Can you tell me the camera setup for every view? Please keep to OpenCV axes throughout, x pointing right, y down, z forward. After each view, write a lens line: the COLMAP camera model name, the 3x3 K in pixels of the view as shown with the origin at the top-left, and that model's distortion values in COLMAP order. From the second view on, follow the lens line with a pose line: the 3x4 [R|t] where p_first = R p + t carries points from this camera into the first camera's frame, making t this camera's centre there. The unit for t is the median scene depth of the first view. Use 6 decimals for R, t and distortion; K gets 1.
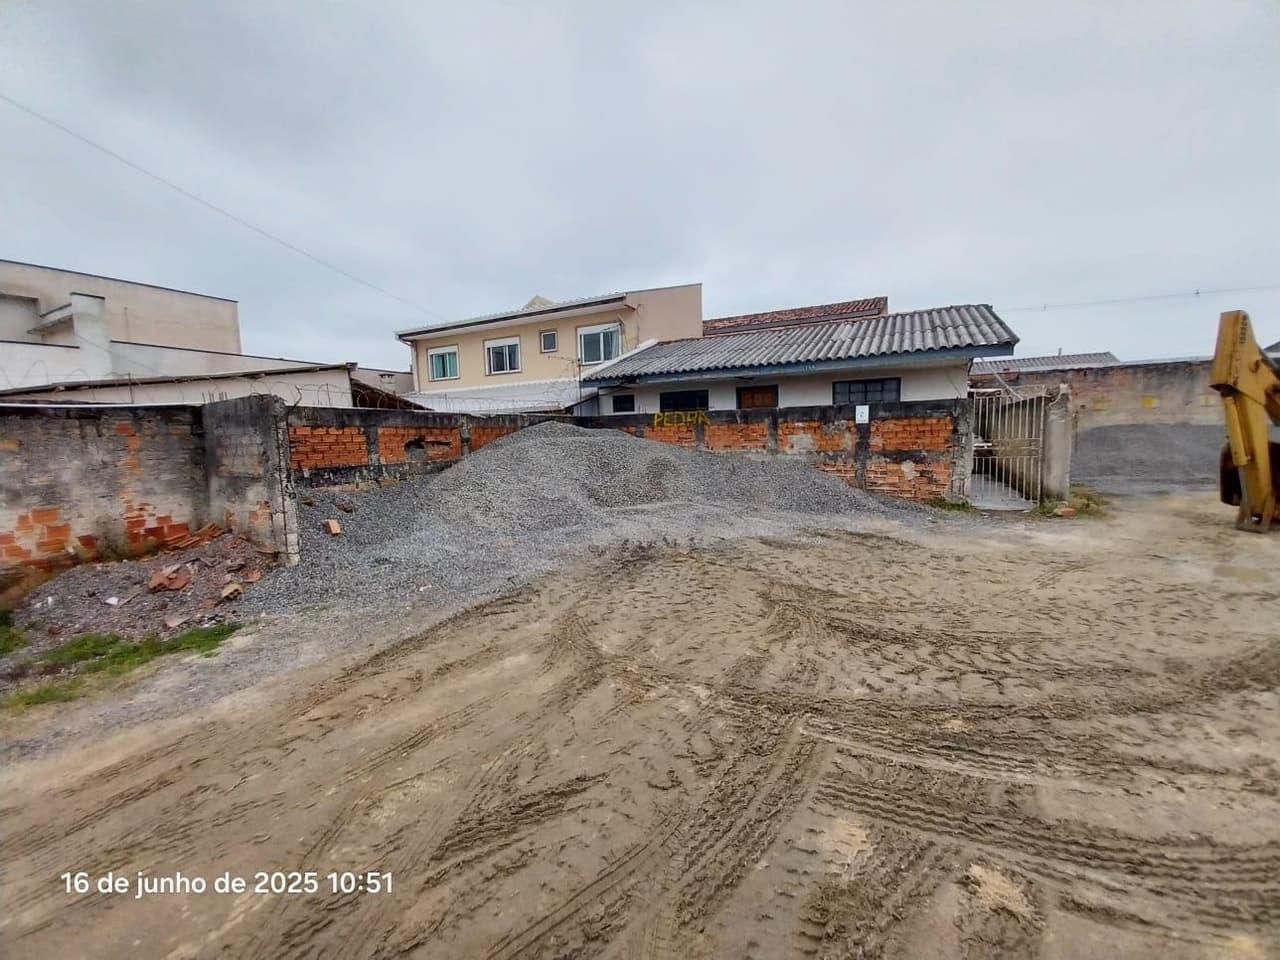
lens RADIAL K [[503.8, 0, 645.6], [0, 503.8, 485.0], [0, 0, 1]] dist [0.018313, -0.012973]
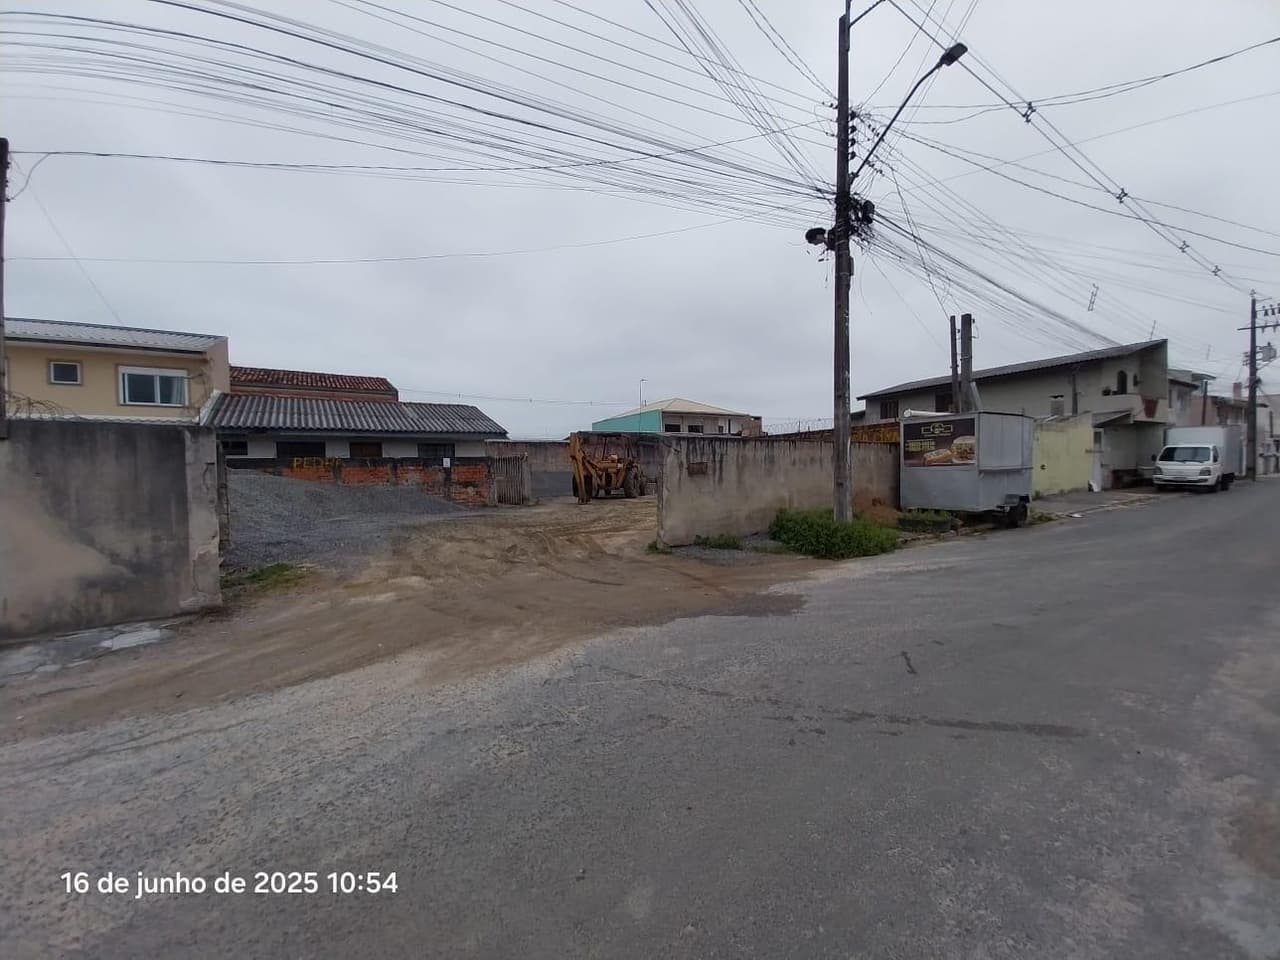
lens RADIAL K [[502.4, 0, 644.0], [0, 502.4, 485.1], [0, 0, 1]] dist [0.025118, -0.016762]
pose [[0.481311, -0.012577, 0.876460, -0.750512], [0.100428, 0.994104, -0.040886, 0.081215], [-0.870778, 0.107700, 0.479736, -0.461640]]
